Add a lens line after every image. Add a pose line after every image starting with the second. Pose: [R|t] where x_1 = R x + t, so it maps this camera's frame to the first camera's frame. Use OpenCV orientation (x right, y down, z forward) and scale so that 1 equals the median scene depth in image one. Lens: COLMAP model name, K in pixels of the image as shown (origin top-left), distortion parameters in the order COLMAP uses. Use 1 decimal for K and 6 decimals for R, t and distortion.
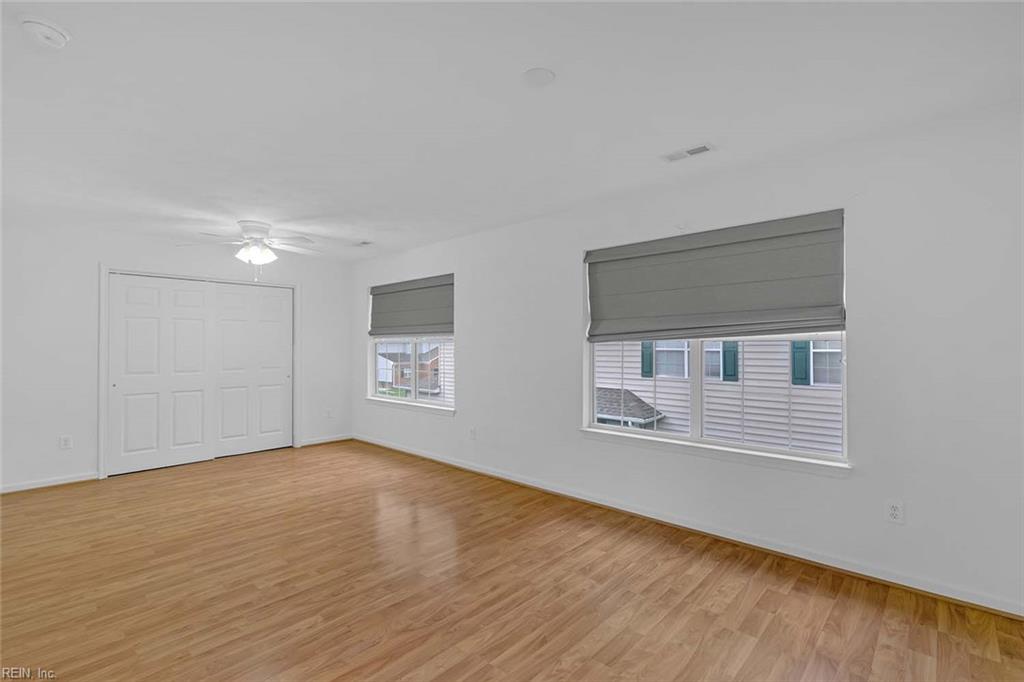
lens RADIAL K [[467.3, 0, 508.0], [0, 467.3, 340.0], [0, 0, 1]] dist [0.006544, -0.001730]
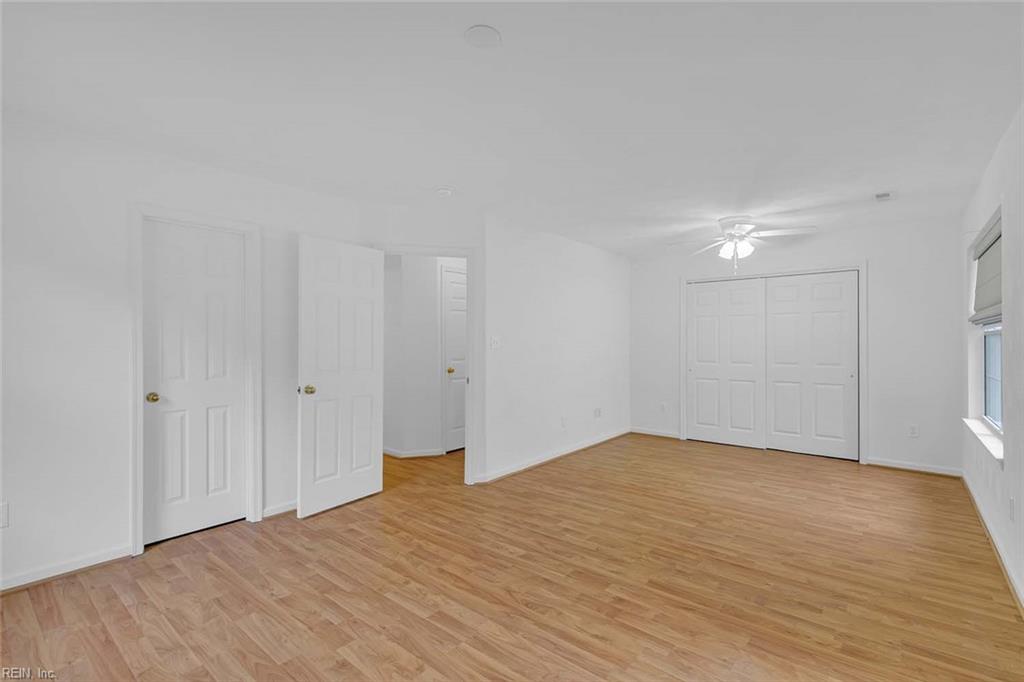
lens RADIAL K [[467.3, 0, 512.9], [0, 467.3, 341.9], [0, 0, 1]] dist [0.006544, -0.001730]
pose [[0.062712, 0.006008, -0.998014, 0.580033], [0.012165, 0.999903, 0.006784, 0.006255], [0.997958, -0.012567, 0.062633, 0.604962]]
